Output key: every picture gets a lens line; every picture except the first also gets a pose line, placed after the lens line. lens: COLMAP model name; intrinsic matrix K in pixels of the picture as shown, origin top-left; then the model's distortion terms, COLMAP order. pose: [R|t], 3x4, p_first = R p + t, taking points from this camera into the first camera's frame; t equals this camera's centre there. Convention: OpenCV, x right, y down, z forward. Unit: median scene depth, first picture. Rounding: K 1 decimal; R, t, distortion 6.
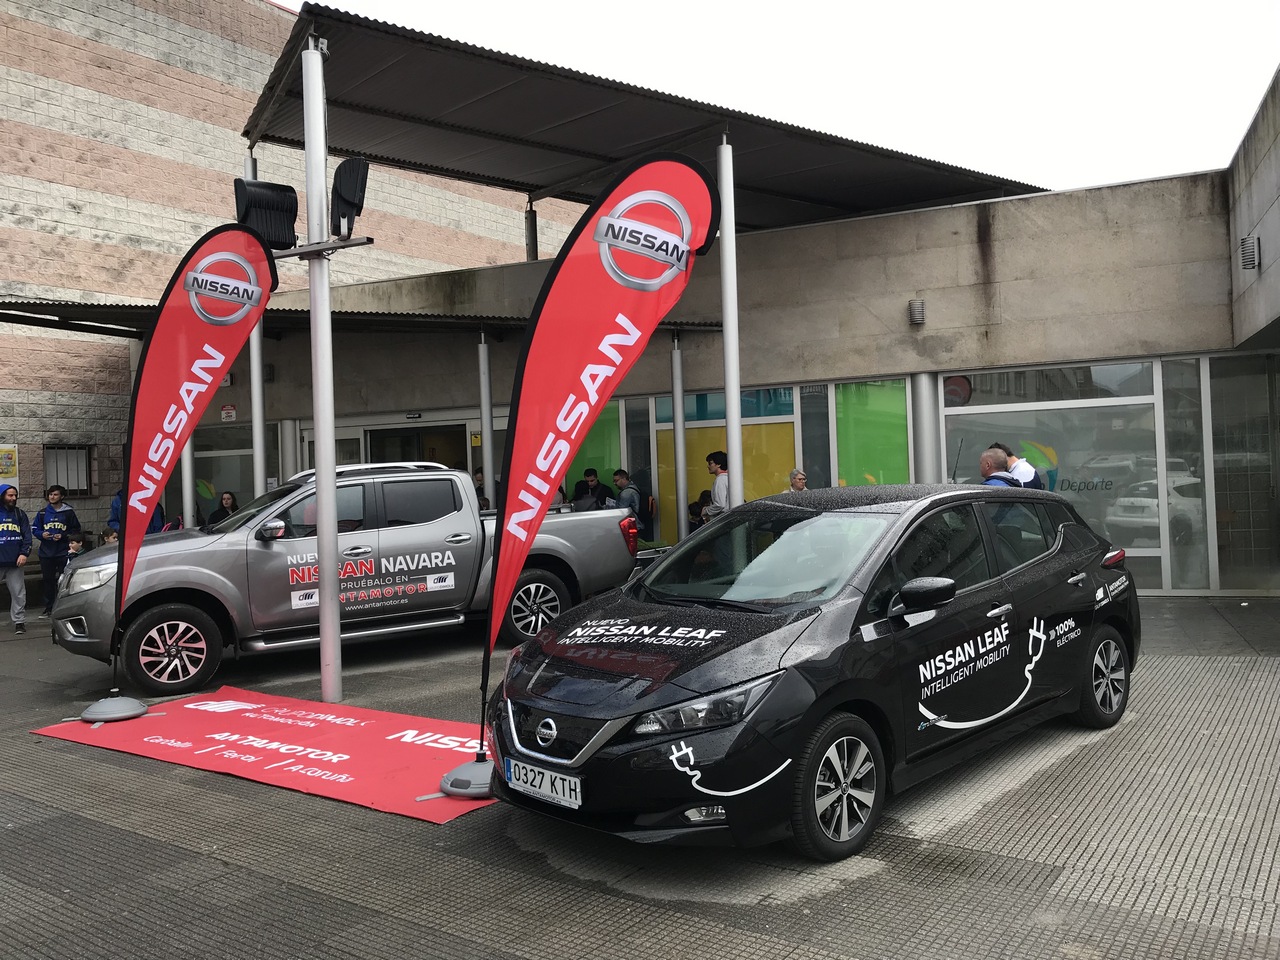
lens RADIAL K [[1065.5, 0, 640.0], [0, 1065.5, 480.0], [0, 0, 1]] dist [0.001314, -0.013648]
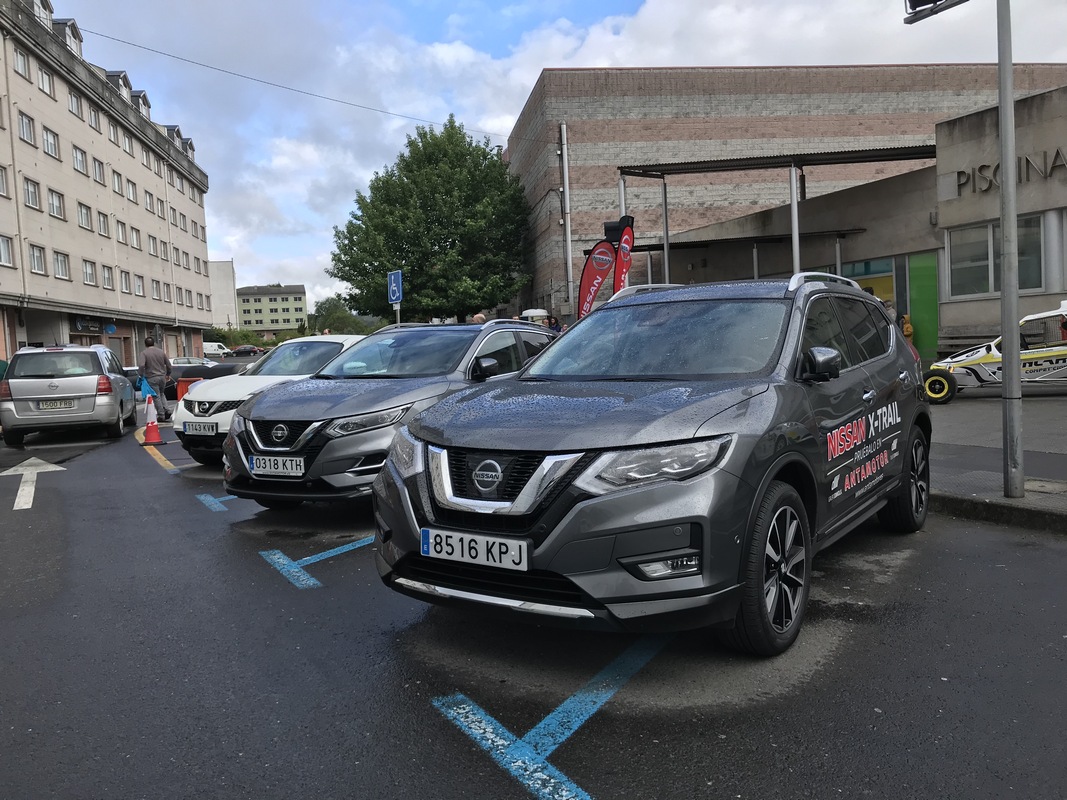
lens RADIAL K [[888.2, 0, 533.5], [0, 888.2, 400.0], [0, 0, 1]] dist [0.001314, -0.013648]
pose [[0.696195, 0.039650, -0.716757, 0.752856], [0.040895, 0.994661, 0.094745, -0.005549], [0.716687, -0.095273, 0.690857, -0.570724]]
